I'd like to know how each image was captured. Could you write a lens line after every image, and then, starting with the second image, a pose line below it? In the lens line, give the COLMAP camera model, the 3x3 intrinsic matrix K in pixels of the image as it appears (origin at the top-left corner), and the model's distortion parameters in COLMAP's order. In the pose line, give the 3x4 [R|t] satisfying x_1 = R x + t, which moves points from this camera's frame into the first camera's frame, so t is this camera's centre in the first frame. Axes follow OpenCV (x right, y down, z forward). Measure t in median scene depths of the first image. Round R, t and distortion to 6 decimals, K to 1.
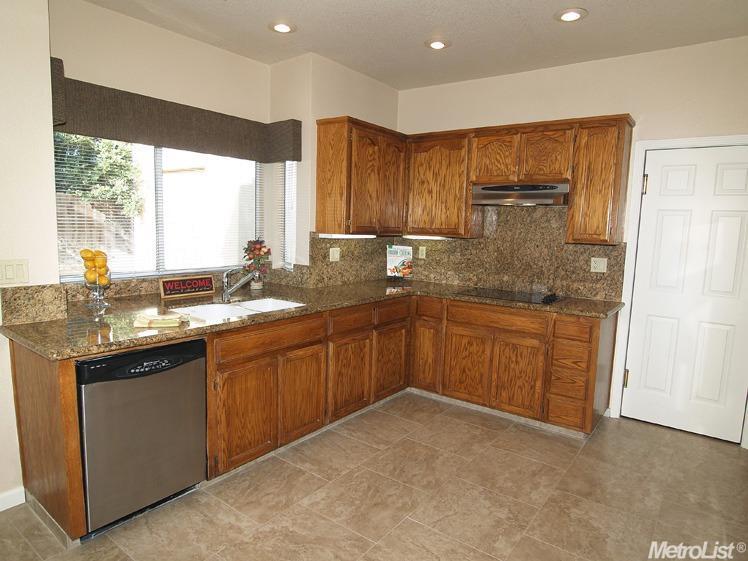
lens RADIAL K [[474.4, 0, 367.6], [0, 474.4, 282.0], [0, 0, 1]] dist [-0.029576, 0.005662]
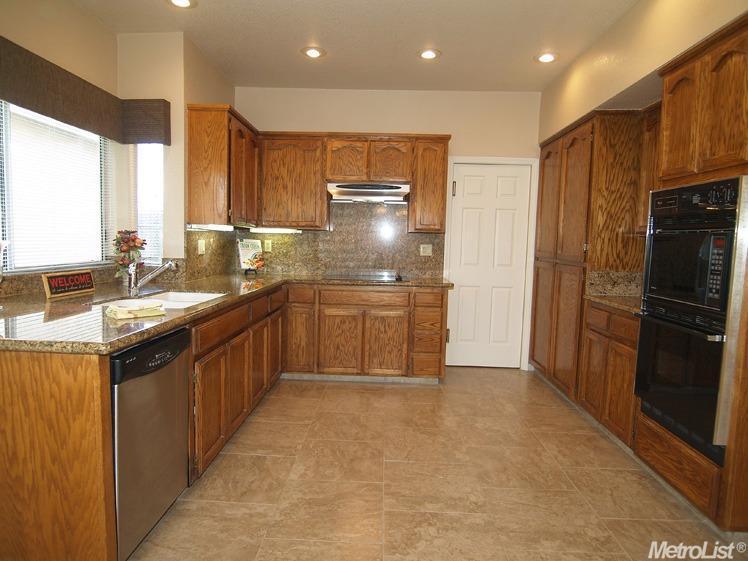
lens RADIAL K [[474.4, 0, 367.6], [0, 474.4, 282.0], [0, 0, 1]] dist [-0.029576, 0.005662]
pose [[0.818498, -0.057516, 0.571622, -0.394205], [0.068838, 0.997626, 0.001812, 0.038396], [-0.570370, 0.037867, 0.820515, 0.036504]]
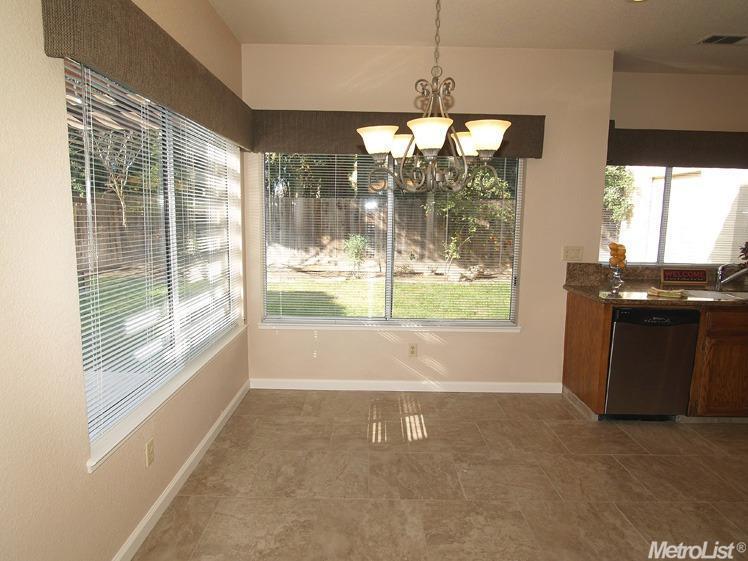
lens RADIAL K [[474.4, 0, 367.6], [0, 474.4, 282.0], [0, 0, 1]] dist [-0.029576, 0.005662]
pose [[0.603476, 0.090445, -0.792235, 0.095090], [-0.097820, 0.994439, 0.039016, 0.055298], [0.791358, 0.053951, 0.608968, -0.397989]]
